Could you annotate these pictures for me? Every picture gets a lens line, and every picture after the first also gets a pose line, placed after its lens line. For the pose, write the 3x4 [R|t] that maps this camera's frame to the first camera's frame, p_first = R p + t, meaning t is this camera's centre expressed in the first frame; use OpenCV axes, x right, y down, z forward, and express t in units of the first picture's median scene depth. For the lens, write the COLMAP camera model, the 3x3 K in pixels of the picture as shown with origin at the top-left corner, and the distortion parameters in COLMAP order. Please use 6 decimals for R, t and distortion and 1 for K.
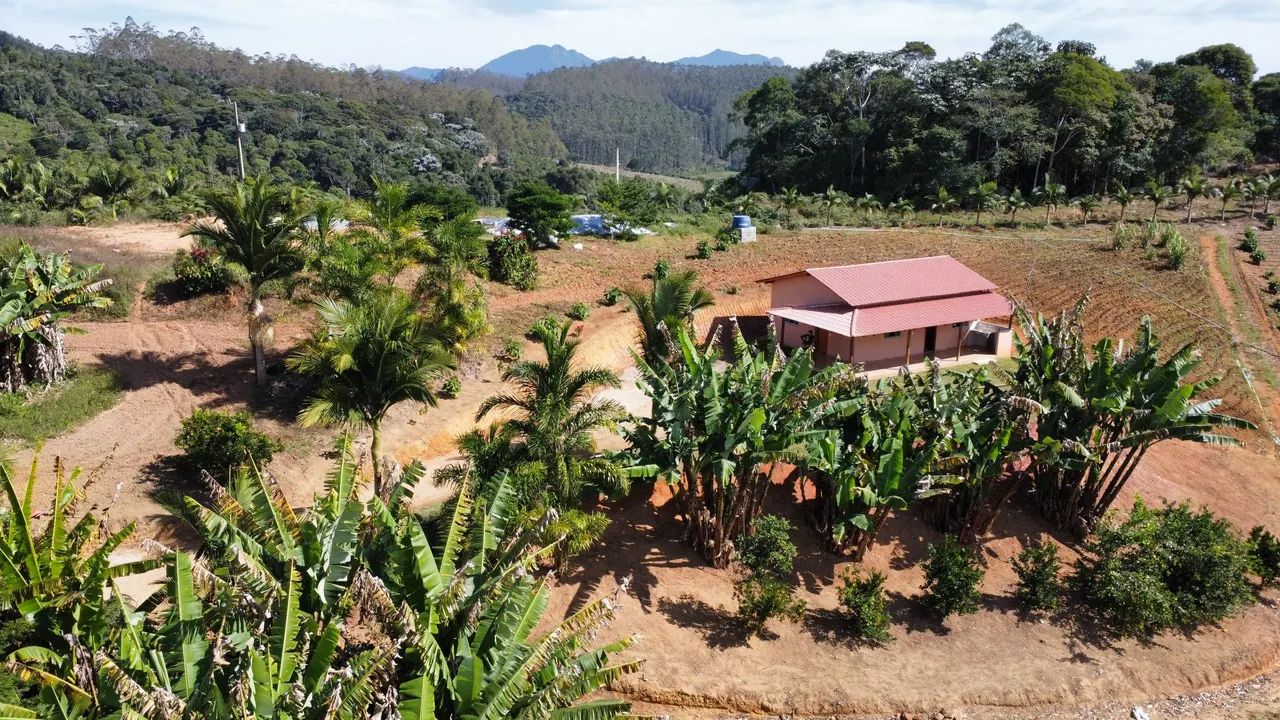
lens RADIAL K [[959.9, 0, 623.6], [0, 959.9, 358.3], [0, 0, 1]] dist [0.001598, -0.007171]
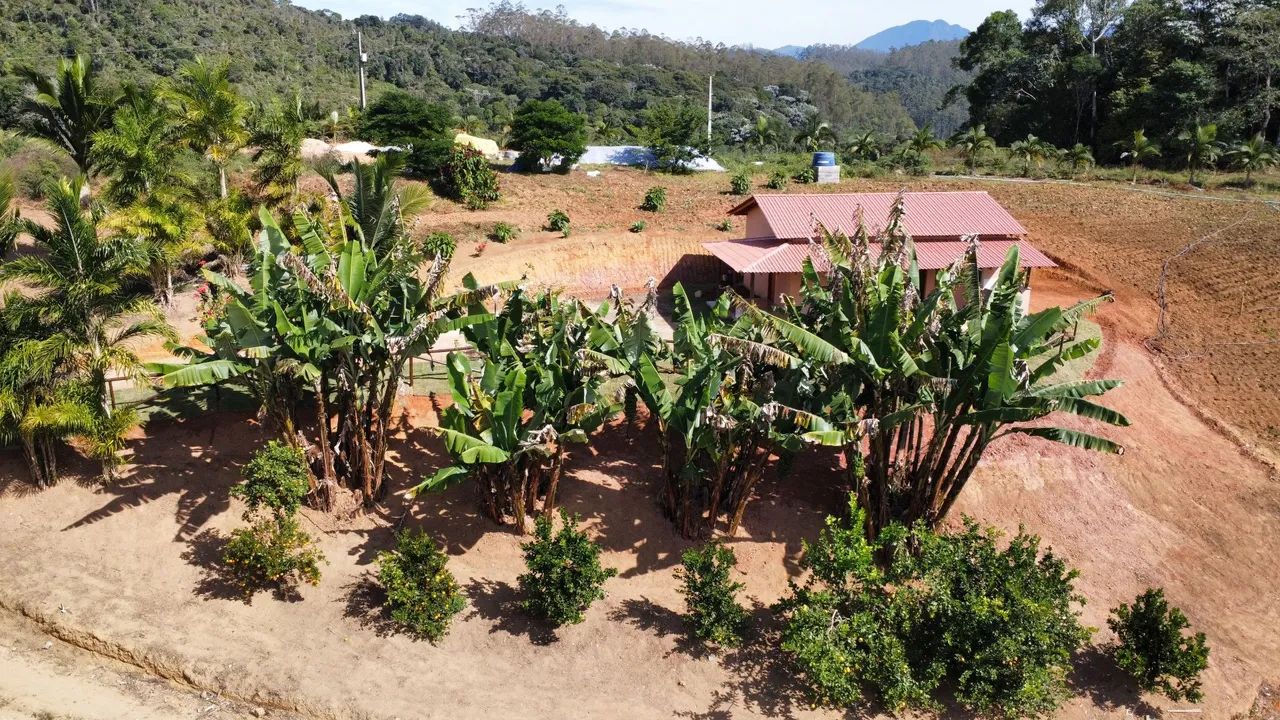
lens RADIAL K [[959.9, 0, 623.6], [0, 959.9, 358.3], [0, 0, 1]] dist [0.001598, -0.007171]
pose [[0.933453, 0.098473, -0.344919, 0.198147], [-0.091258, 0.995135, 0.037136, 0.012538], [0.346898, -0.003188, 0.937898, 0.108469]]
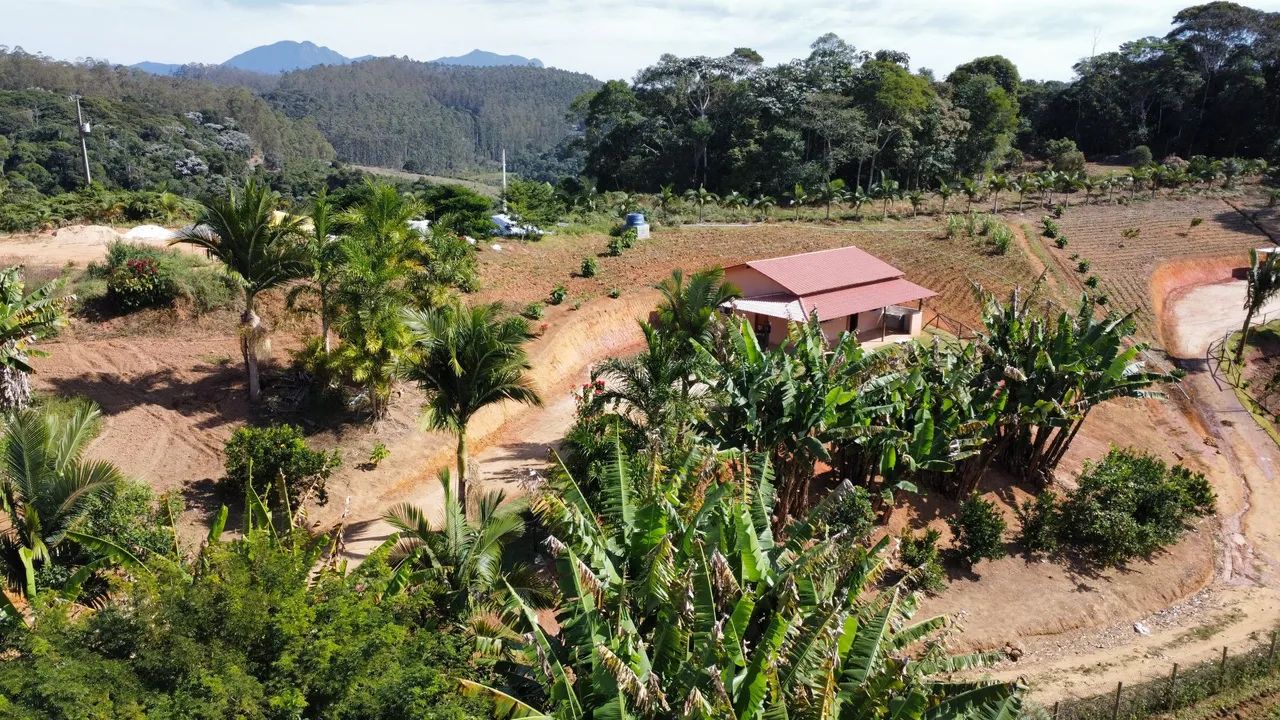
lens RADIAL K [[959.9, 0, 623.6], [0, 959.9, 358.3], [0, 0, 1]] dist [0.001598, -0.007171]
pose [[0.971650, -0.052856, 0.230439, -0.100352], [0.053010, 0.998579, 0.005525, 0.000047], [-0.230403, 0.006847, 0.973071, 0.000028]]
